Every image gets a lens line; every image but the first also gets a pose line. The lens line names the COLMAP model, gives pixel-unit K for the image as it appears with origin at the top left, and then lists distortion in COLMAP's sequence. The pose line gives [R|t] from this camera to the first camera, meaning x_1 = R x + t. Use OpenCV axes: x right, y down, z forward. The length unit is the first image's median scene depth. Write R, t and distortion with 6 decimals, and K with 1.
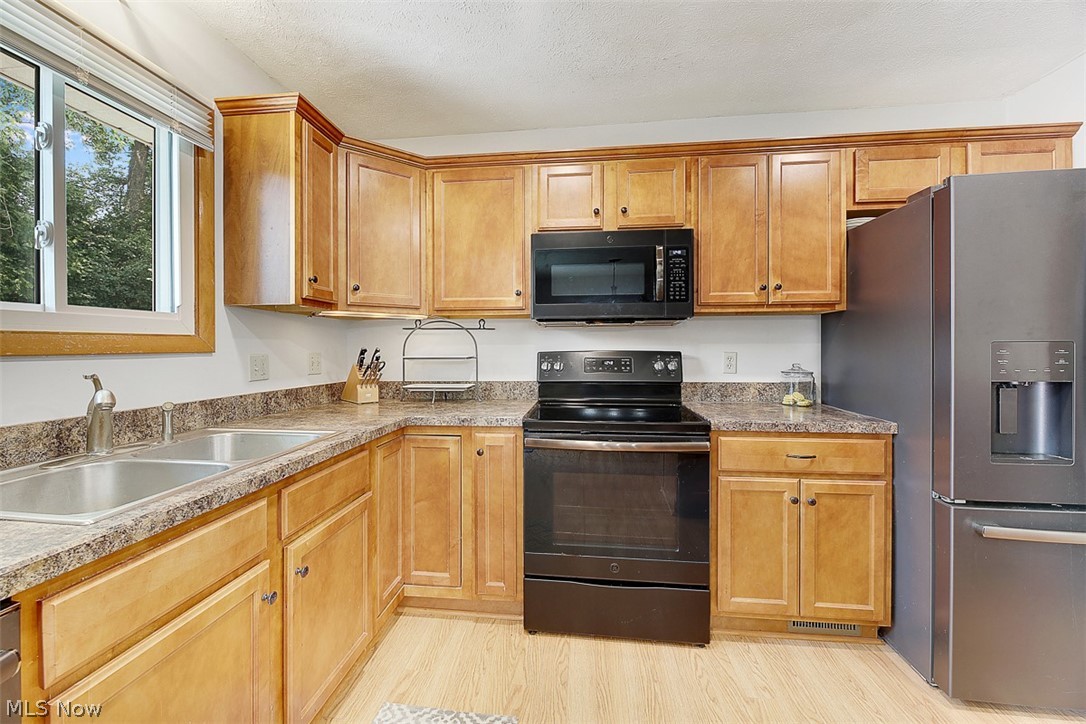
lens RADIAL K [[447.0, 0, 531.4], [0, 447.0, 351.0], [0, 0, 1]] dist [0.000982, -0.004194]
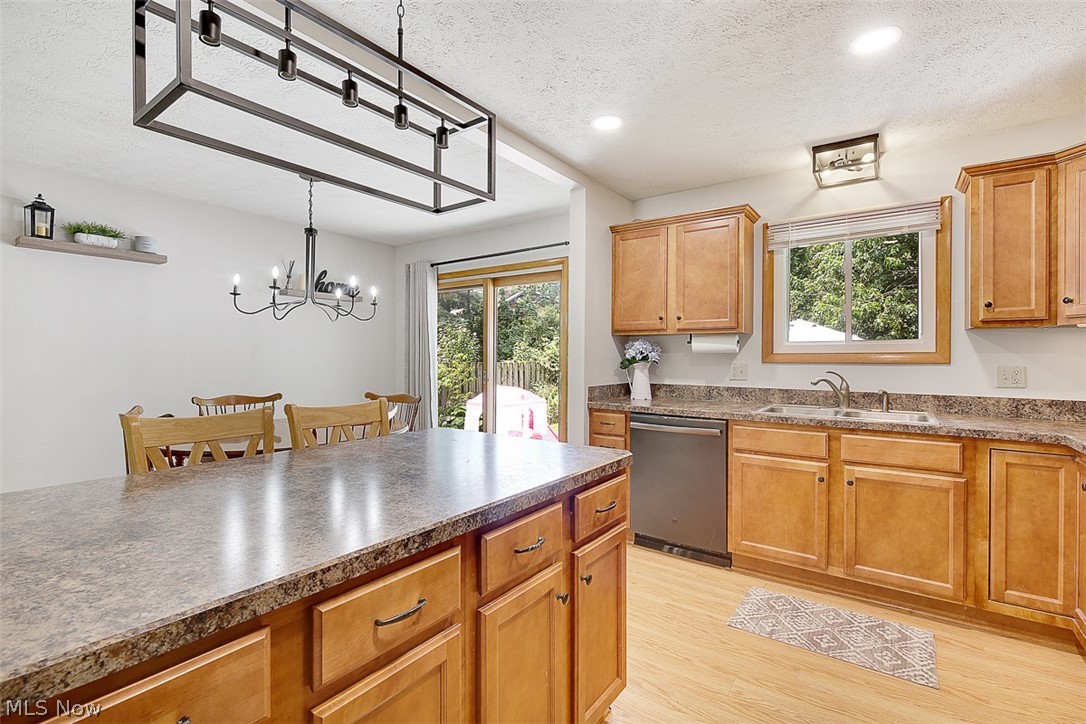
lens RADIAL K [[492.1, 0, 544.8], [0, 492.1, 357.3], [0, 0, 1]] dist [0.000974, -0.000051]
pose [[-0.484059, 0.001453, -0.875034, 1.134593], [-0.008331, 0.999946, 0.006269, -0.014561], [0.874996, 0.010324, -0.484021, 0.530215]]
